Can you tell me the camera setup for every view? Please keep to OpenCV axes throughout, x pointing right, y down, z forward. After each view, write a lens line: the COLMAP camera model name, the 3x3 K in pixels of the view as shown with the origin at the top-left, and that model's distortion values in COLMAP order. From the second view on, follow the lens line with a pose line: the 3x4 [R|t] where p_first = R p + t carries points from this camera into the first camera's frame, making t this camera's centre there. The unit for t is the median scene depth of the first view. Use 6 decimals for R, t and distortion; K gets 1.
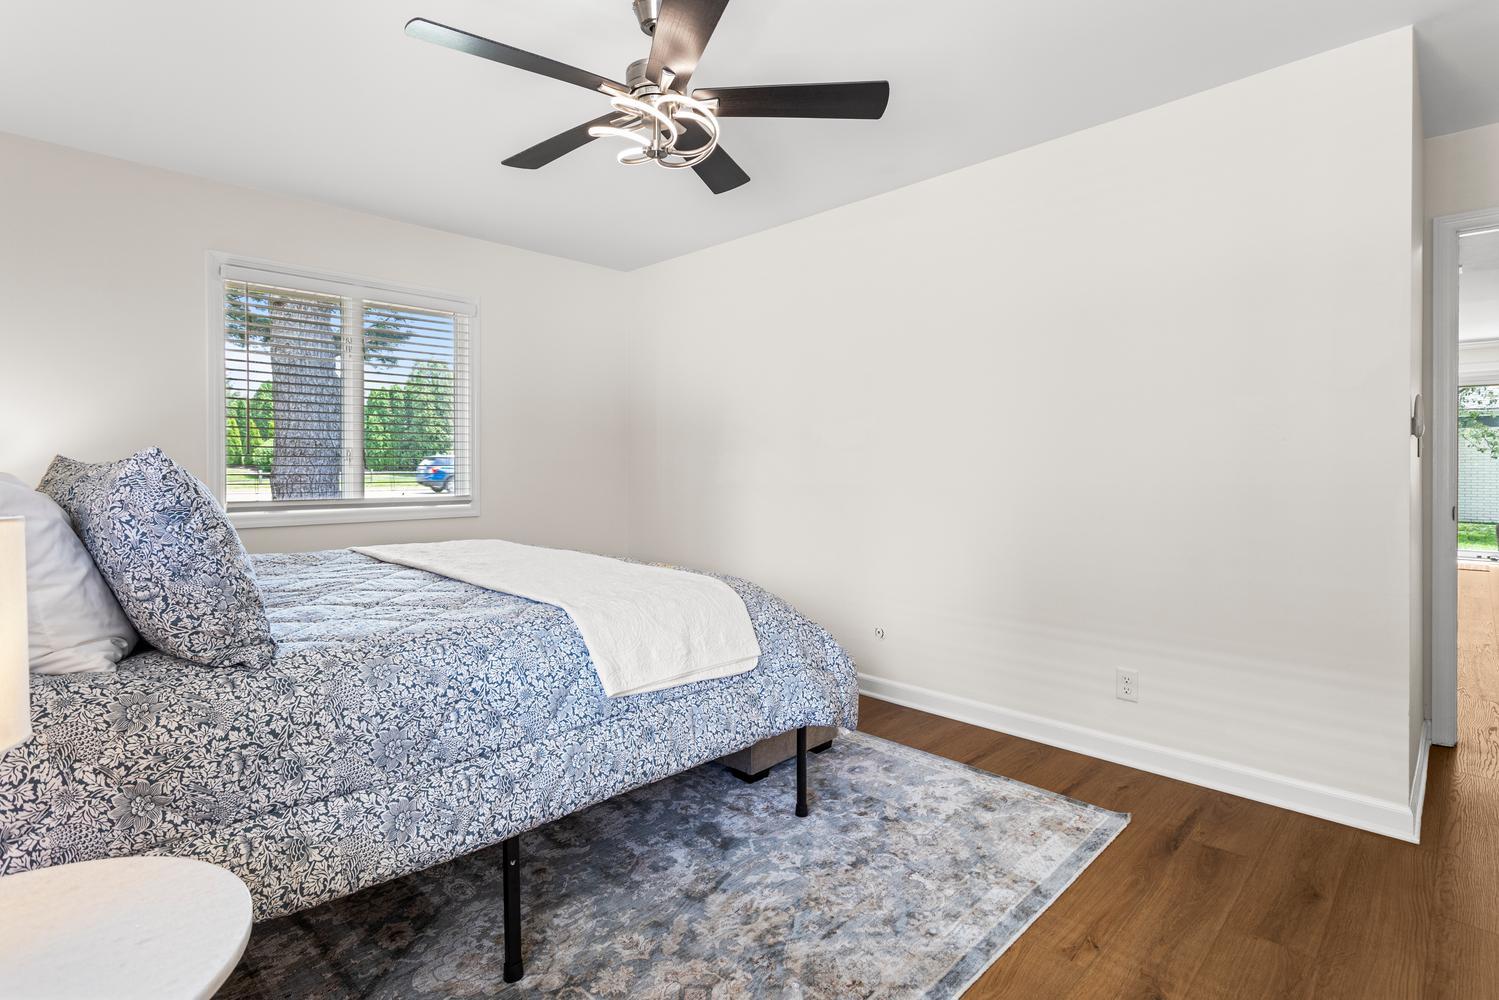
lens RADIAL K [[743.7, 0, 747.9], [0, 743.7, 478.0], [0, 0, 1]] dist [0.002563, 0.000510]
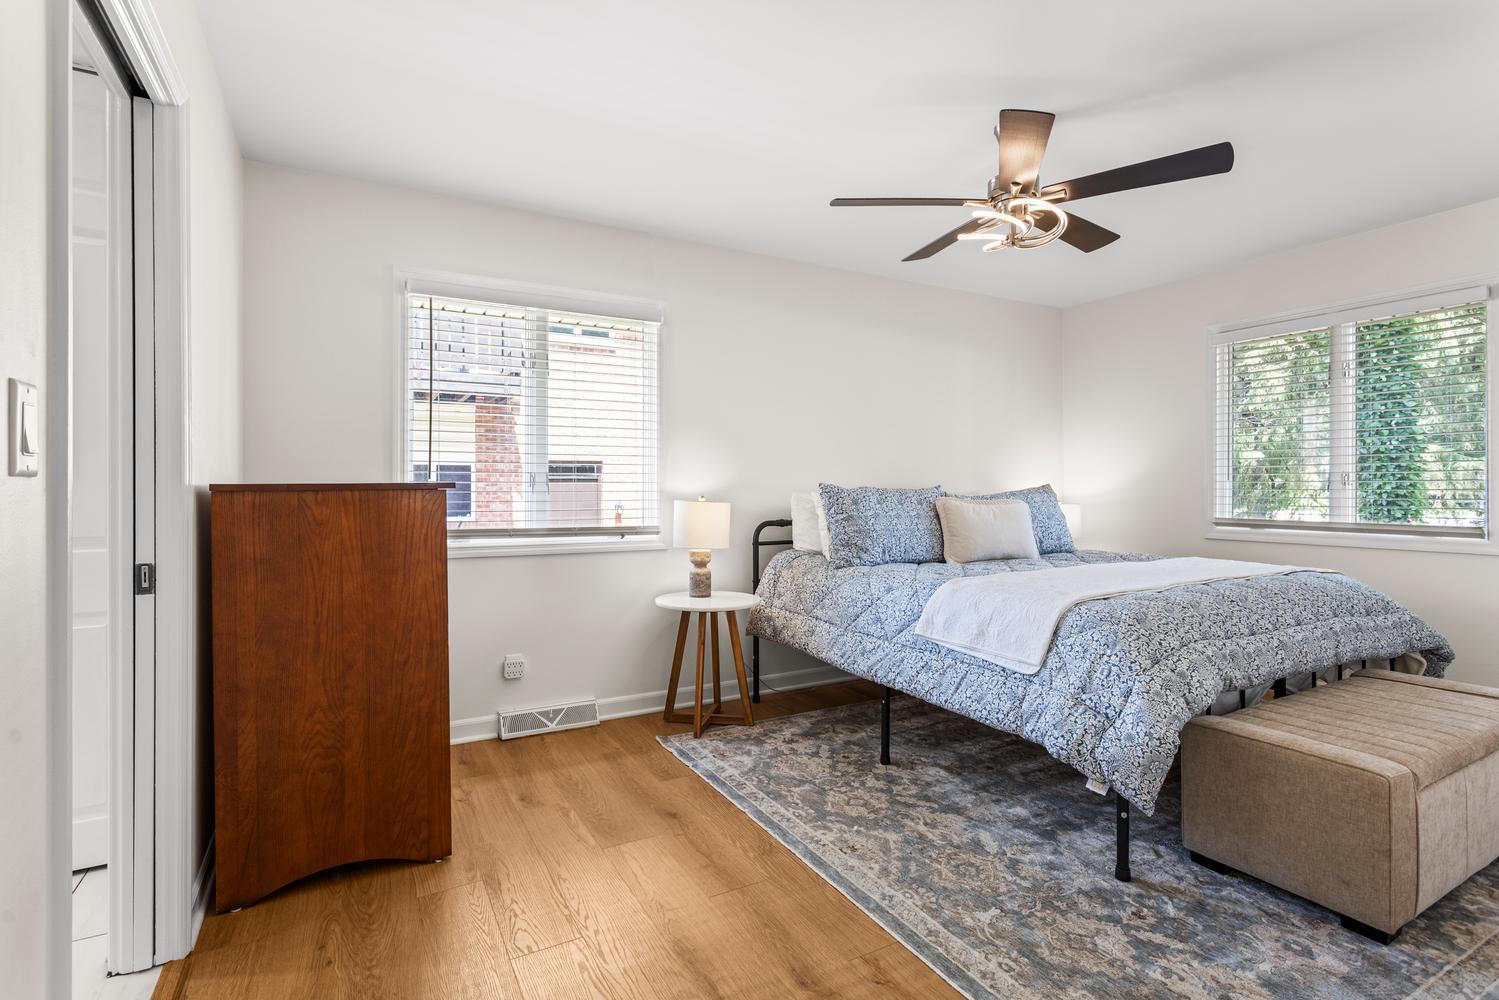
lens RADIAL K [[715.5, 0, 749.5], [0, 715.5, 500.0], [0, 0, 1]] dist [0.001568, 0.000358]
pose [[-0.288103, 0.009761, -0.957550, 1.196105], [-0.020907, 0.999646, 0.016480, -0.014488], [0.957371, 0.024767, -0.287796, 0.931849]]
